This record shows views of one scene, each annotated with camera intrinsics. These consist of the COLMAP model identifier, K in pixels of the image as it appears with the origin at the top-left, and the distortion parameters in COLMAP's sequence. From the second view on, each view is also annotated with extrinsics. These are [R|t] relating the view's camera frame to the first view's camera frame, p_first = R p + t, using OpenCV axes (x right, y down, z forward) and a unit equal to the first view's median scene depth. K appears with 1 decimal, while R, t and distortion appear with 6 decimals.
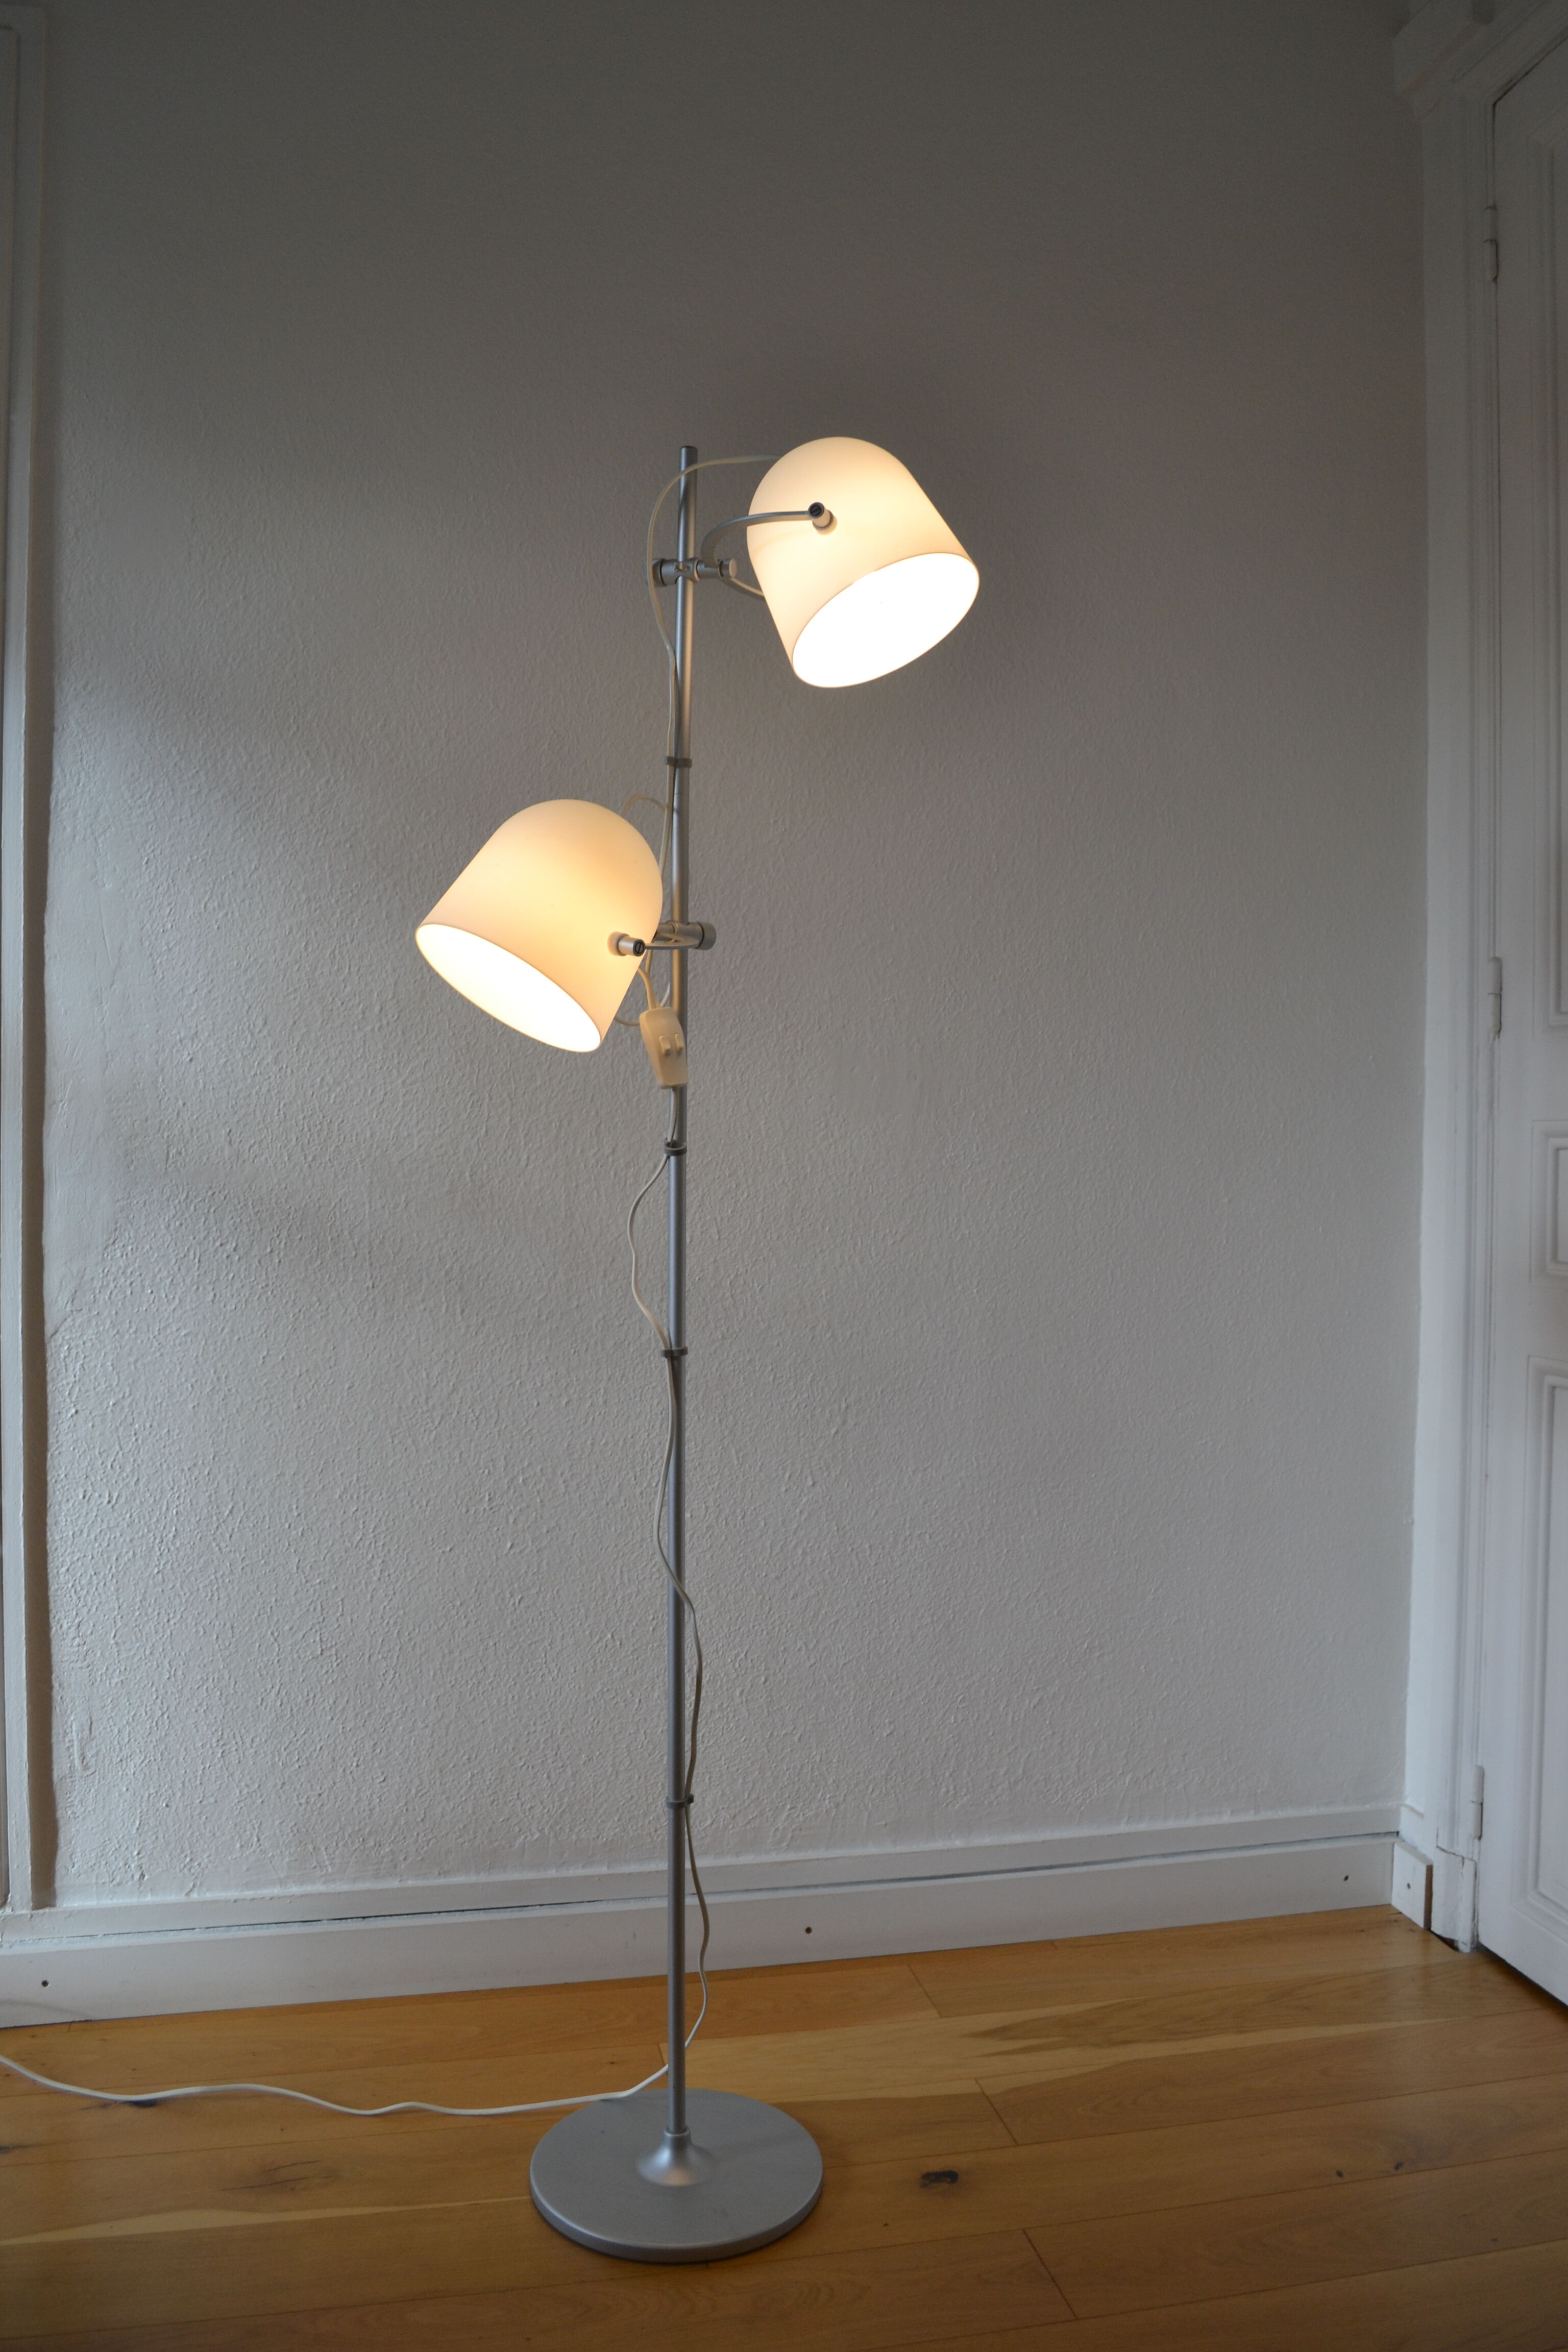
lens RADIAL K [[1865.7, 0, 770.2], [0, 1865.7, 1178.3], [0, 0, 1]] dist [-0.083964, 0.010562]
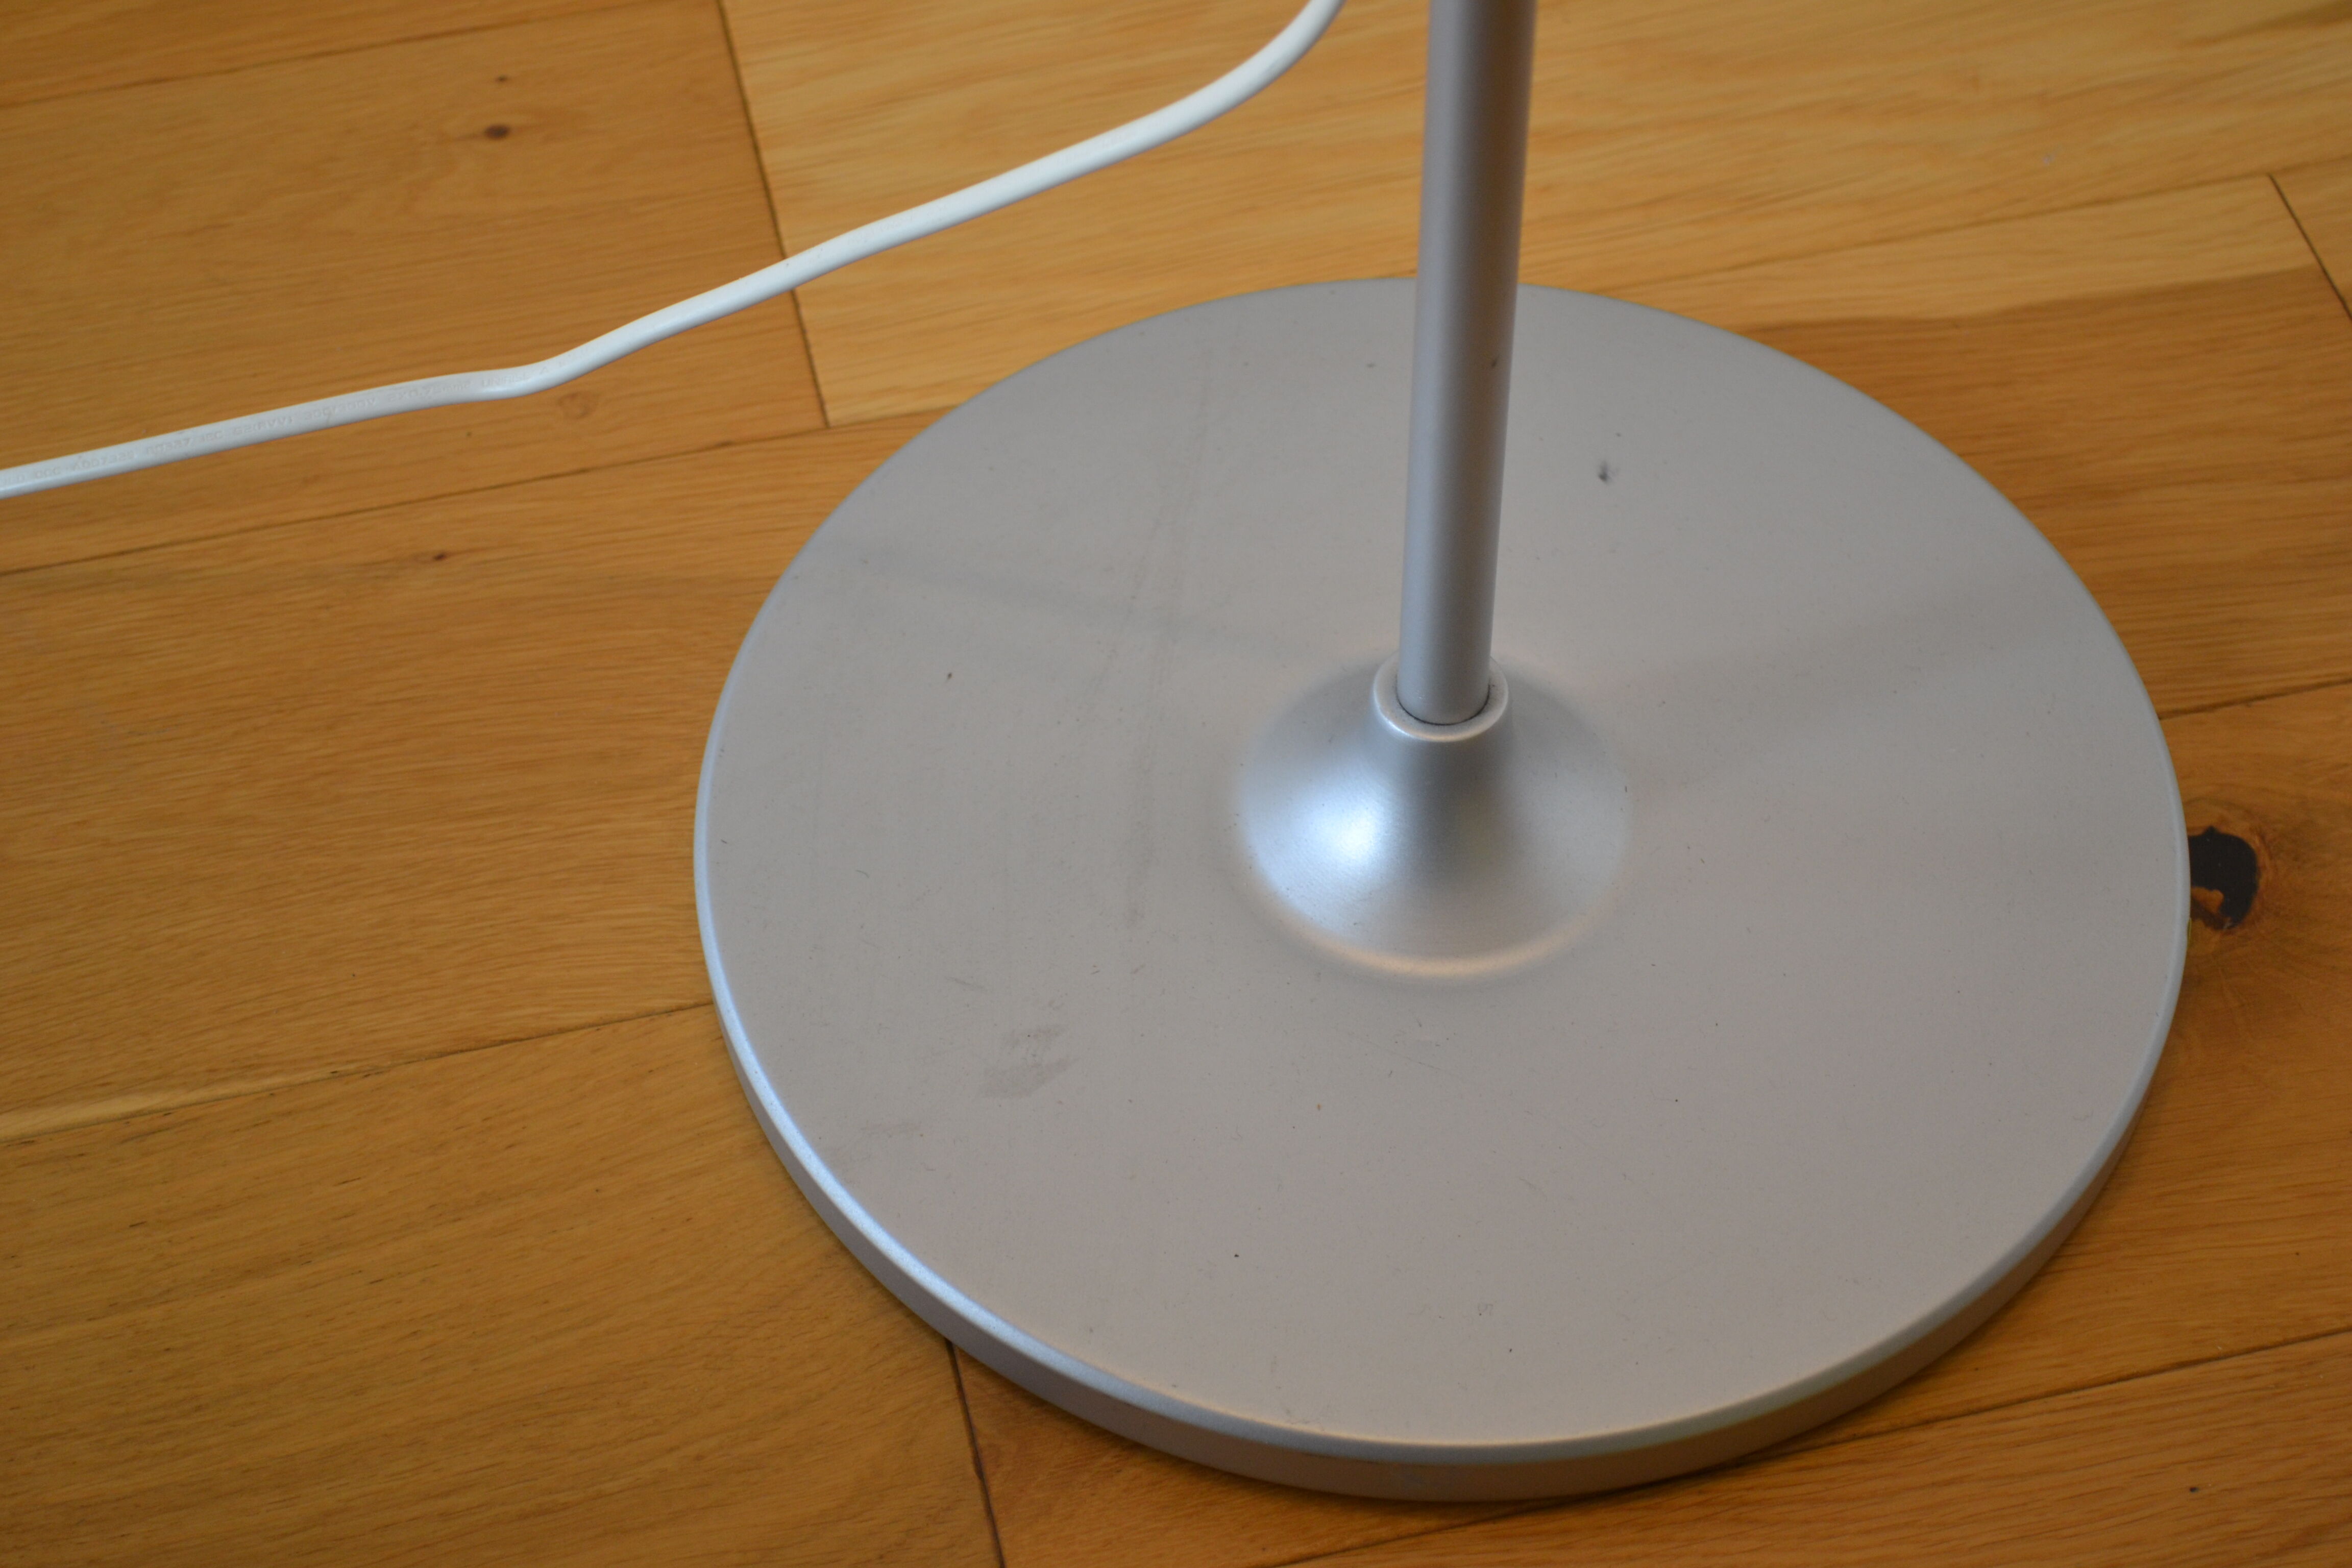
lens RADIAL K [[4278.8, 0, 1180.1], [0, 4278.8, 782.4], [0, 0, 1]] dist [0.034071, 0.000000]
pose [[0.999555, -0.029419, -0.004886, -0.009014], [0.022618, 0.641048, 0.767168, 0.151523], [-0.019437, -0.766937, 0.641428, 0.590207]]
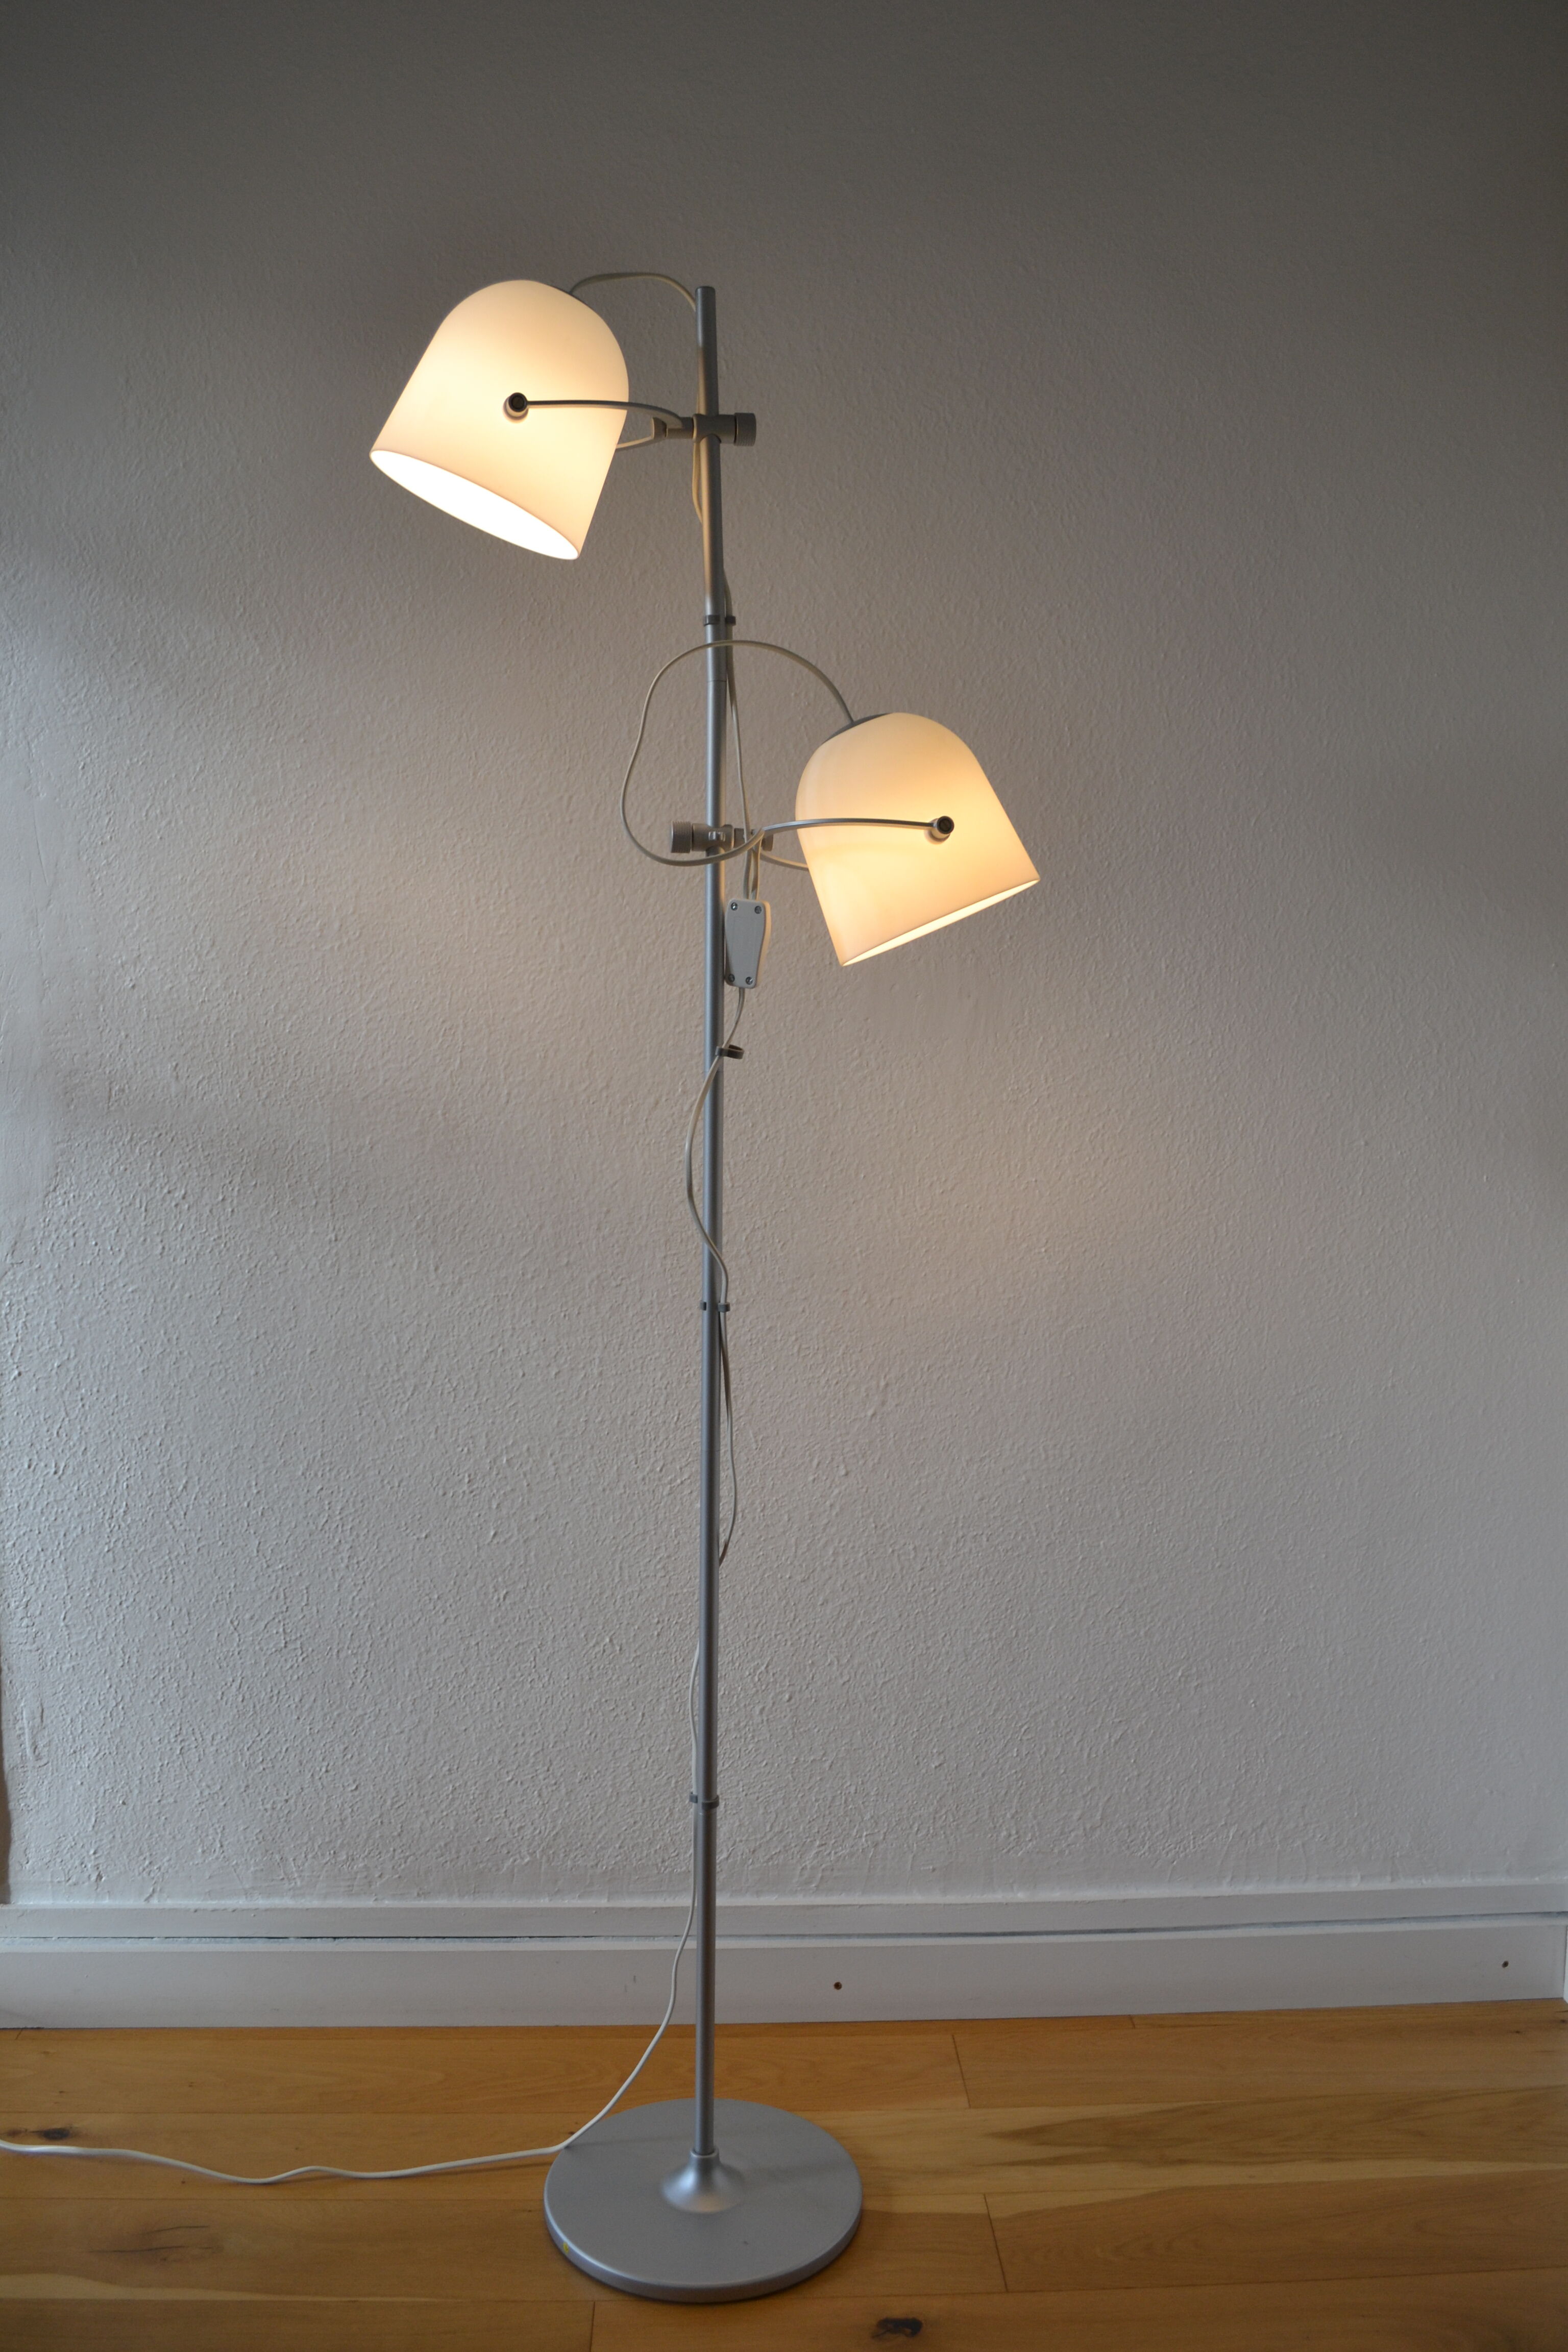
lens RADIAL K [[1865.7, 0, 772.2], [0, 1865.7, 1179.8], [0, 0, 1]] dist [-0.083964, 0.010562]
pose [[0.983895, 0.004668, -0.178688, 0.150061], [0.002084, 0.999291, 0.037579, -0.003089], [0.178737, -0.037347, 0.983188, 0.166795]]
